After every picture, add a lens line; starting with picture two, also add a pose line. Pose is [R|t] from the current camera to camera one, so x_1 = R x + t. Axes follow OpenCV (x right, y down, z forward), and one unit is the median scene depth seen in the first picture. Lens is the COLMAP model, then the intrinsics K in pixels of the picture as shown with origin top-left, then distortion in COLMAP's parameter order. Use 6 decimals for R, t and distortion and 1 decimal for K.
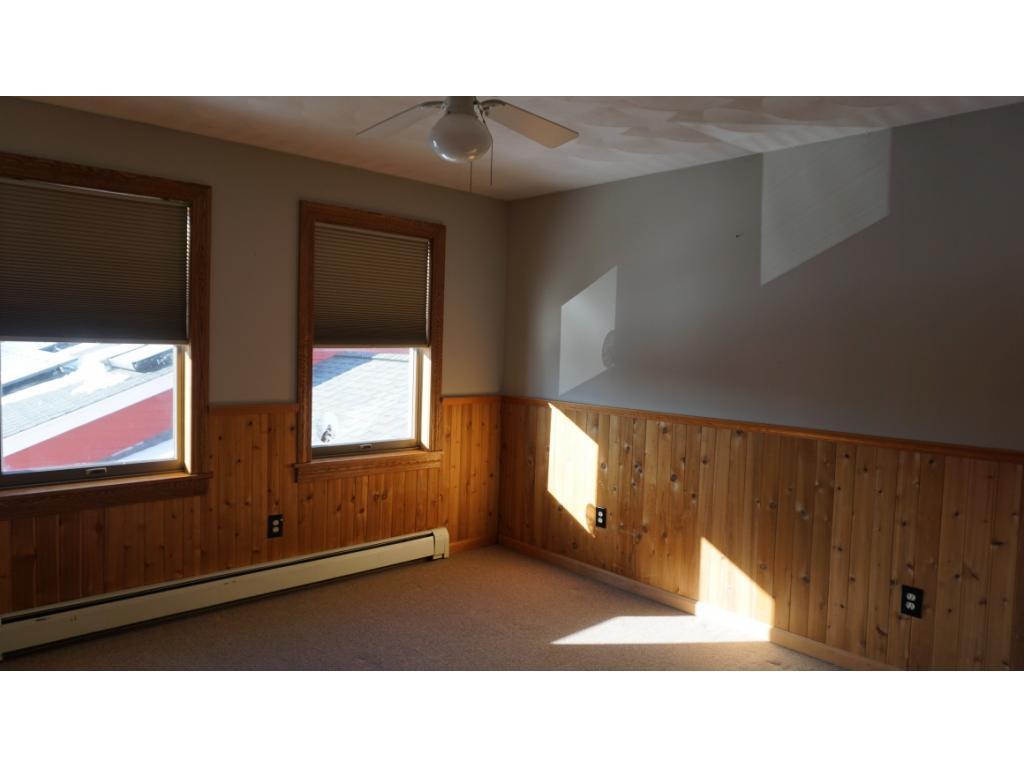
lens RADIAL K [[681.5, 0, 509.6], [0, 681.5, 382.4], [0, 0, 1]] dist [-0.058047, 0.041872]
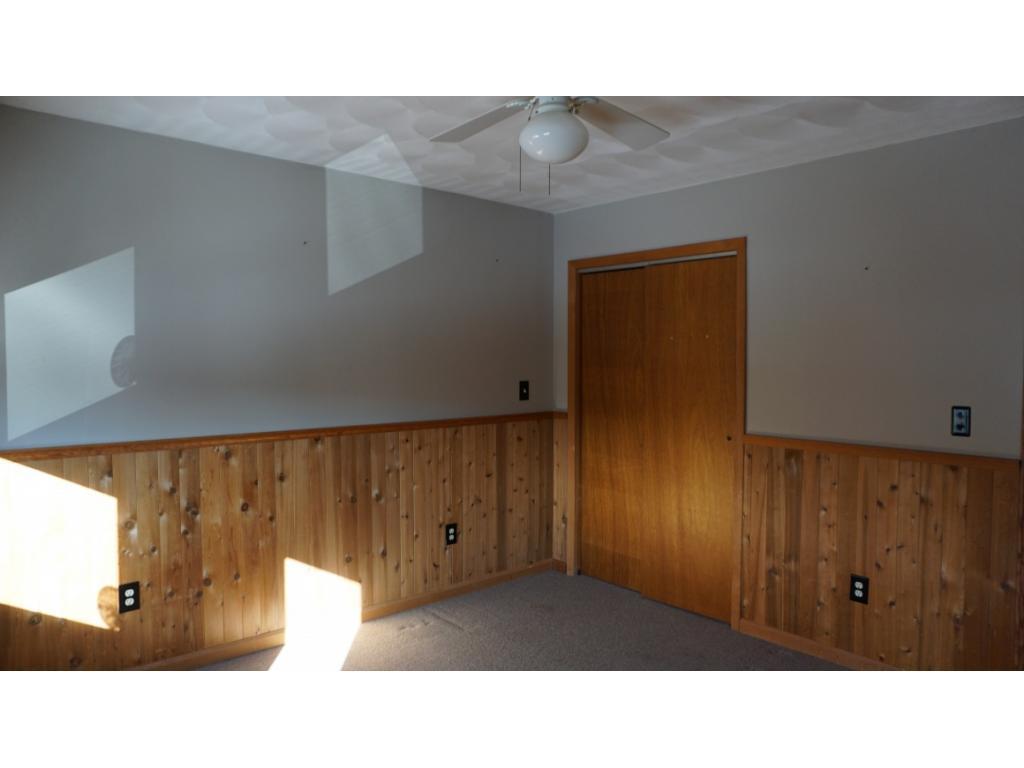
lens RADIAL K [[681.5, 0, 509.6], [0, 681.5, 382.4], [0, 0, 1]] dist [-0.058047, 0.041872]
pose [[0.018274, -0.061995, 0.997909, -0.660791], [0.057171, 0.996508, 0.060861, -0.056333], [-0.998197, 0.055939, 0.021754, 0.691356]]
